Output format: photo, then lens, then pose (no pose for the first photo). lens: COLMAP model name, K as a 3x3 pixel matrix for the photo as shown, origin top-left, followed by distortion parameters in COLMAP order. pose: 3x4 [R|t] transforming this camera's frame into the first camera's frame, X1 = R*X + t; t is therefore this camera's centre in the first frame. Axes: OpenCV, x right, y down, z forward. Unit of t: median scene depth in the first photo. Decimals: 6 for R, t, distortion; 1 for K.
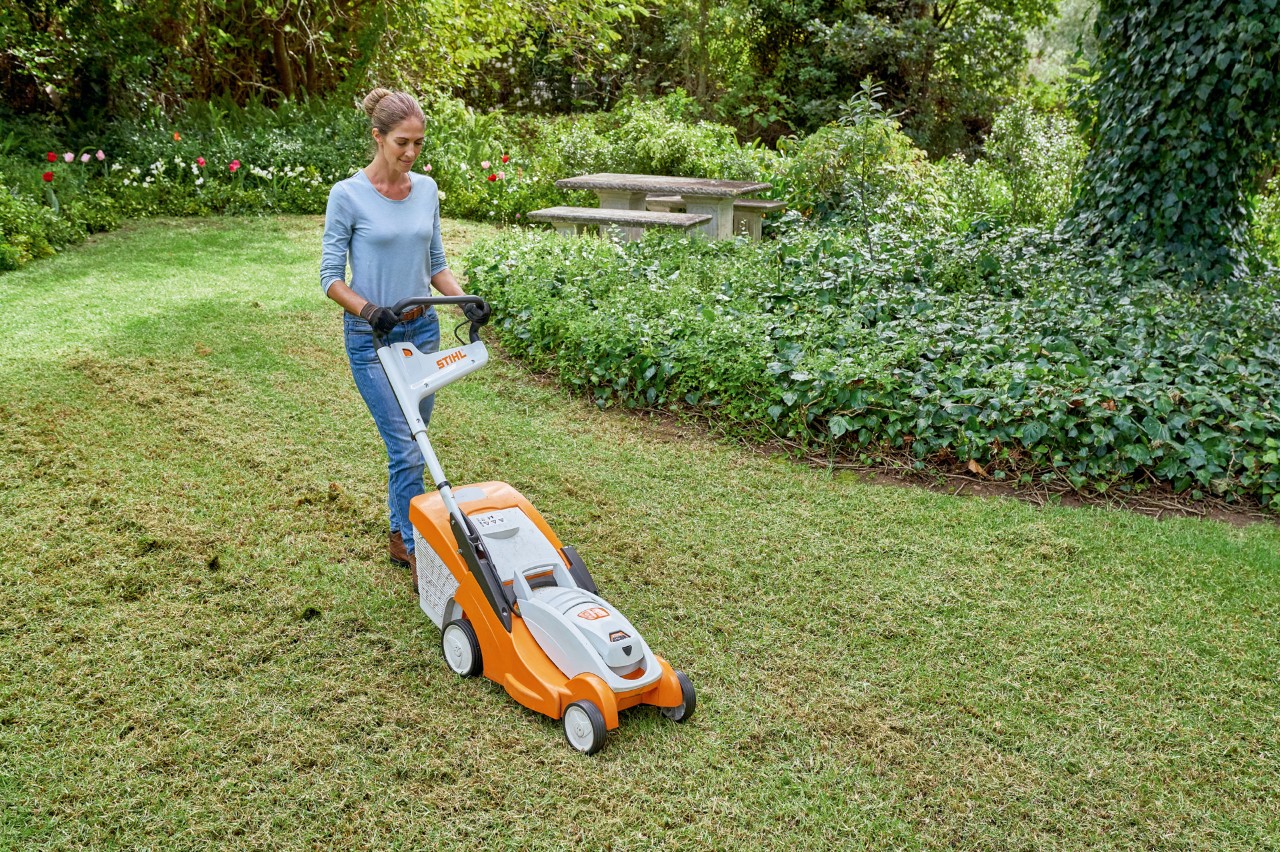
lens RADIAL K [[1207.5, 0, 640.0], [0, 1207.5, 426.0], [0, 0, 1]] dist [-0.001365, -0.000458]
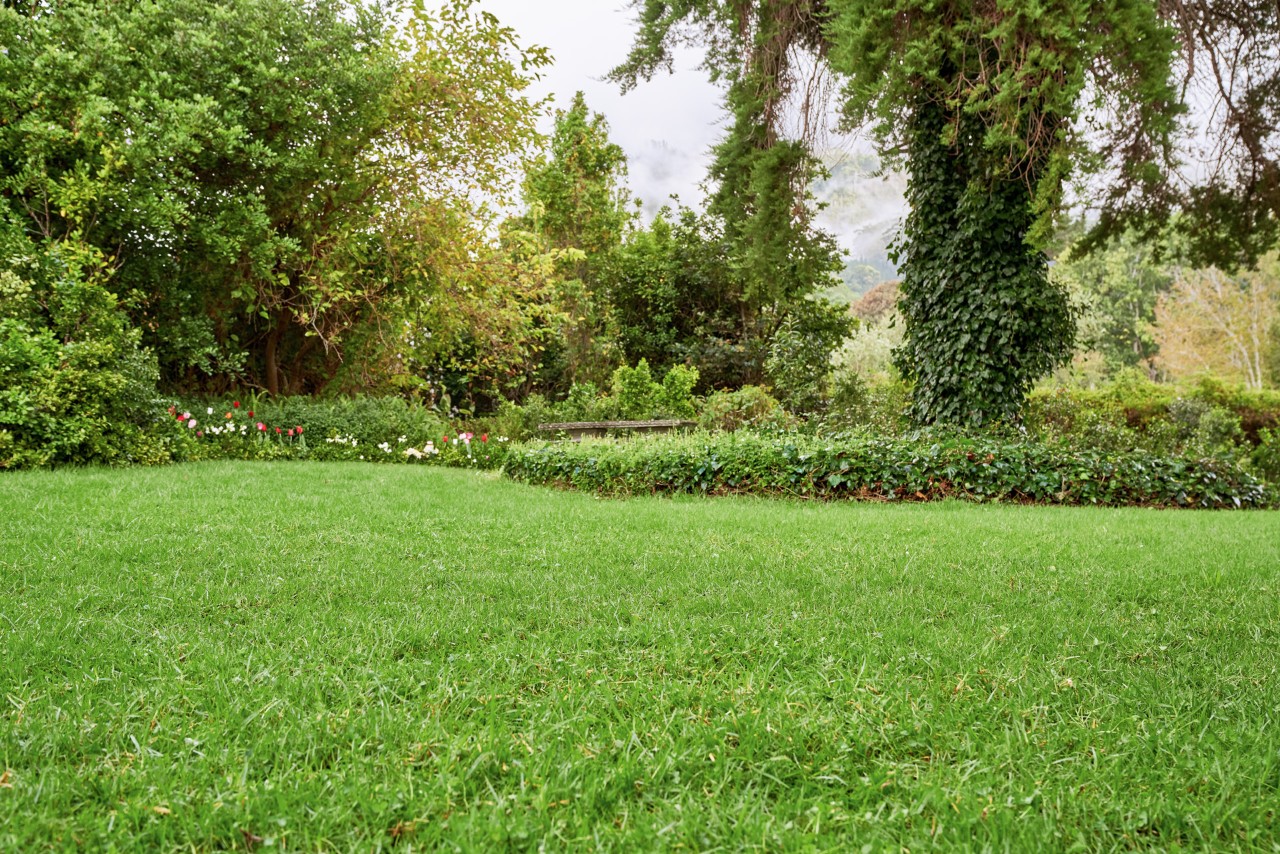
lens RADIAL K [[1202.3, 0, 640.0], [0, 1202.3, 443.9], [0, 0, 1]] dist [0.002793, 0.002874]
pose [[0.981067, -0.030484, 0.191252, -0.372957], [0.087038, 0.951585, -0.294804, 0.380724], [-0.173006, 0.305869, 0.936223, -0.446220]]
